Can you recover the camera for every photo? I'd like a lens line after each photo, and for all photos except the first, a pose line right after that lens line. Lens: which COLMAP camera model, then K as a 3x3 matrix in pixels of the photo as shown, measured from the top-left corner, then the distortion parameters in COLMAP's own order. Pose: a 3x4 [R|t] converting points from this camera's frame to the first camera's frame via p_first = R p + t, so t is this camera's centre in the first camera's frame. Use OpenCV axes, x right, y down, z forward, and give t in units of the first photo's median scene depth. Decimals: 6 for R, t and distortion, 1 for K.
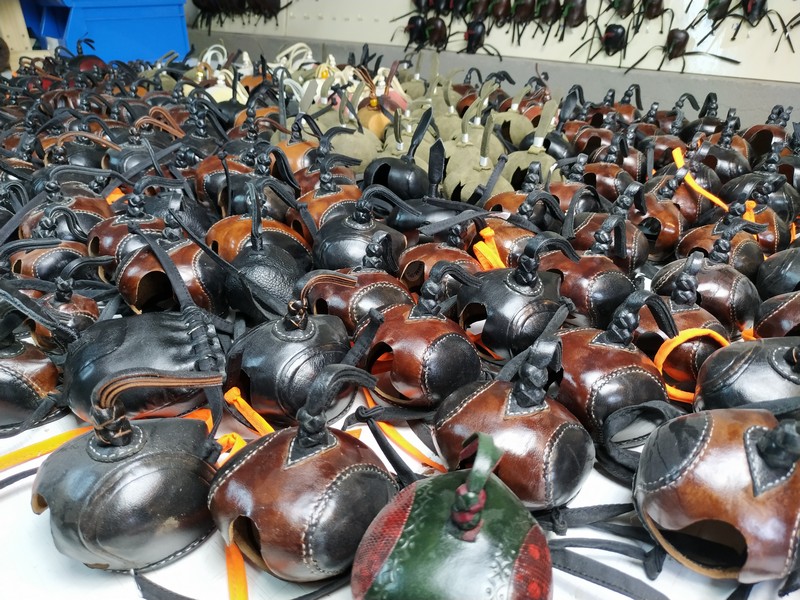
lens RADIAL K [[566.7, 0, 400.3], [0, 566.7, 303.0], [0, 0, 1]] dist [0.001463, -0.012143]
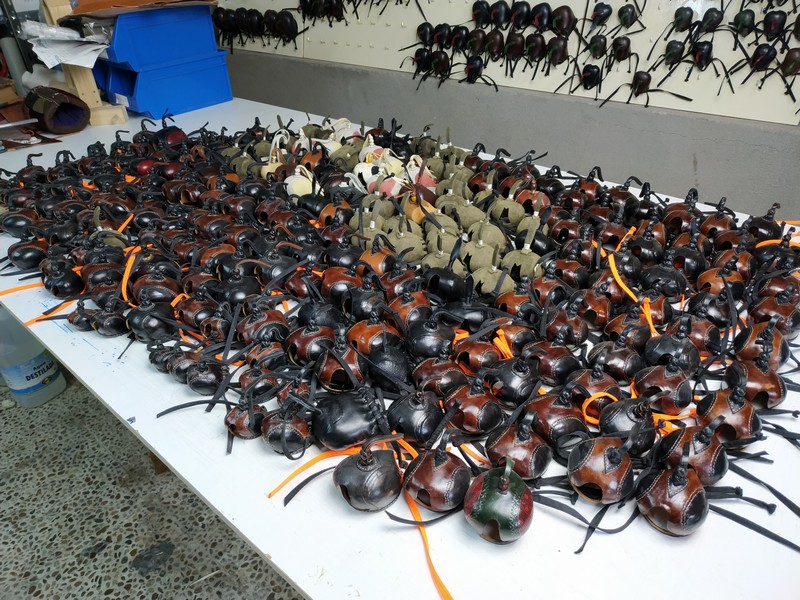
lens RADIAL K [[566.7, 0, 400.0], [0, 566.7, 297.5], [0, 0, 1]] dist [0.001463, -0.012143]
pose [[0.998888, -0.047050, -0.002842, -0.123586], [0.047132, 0.996138, 0.074076, -0.286743], [-0.000654, -0.074127, 0.997249, -0.634164]]
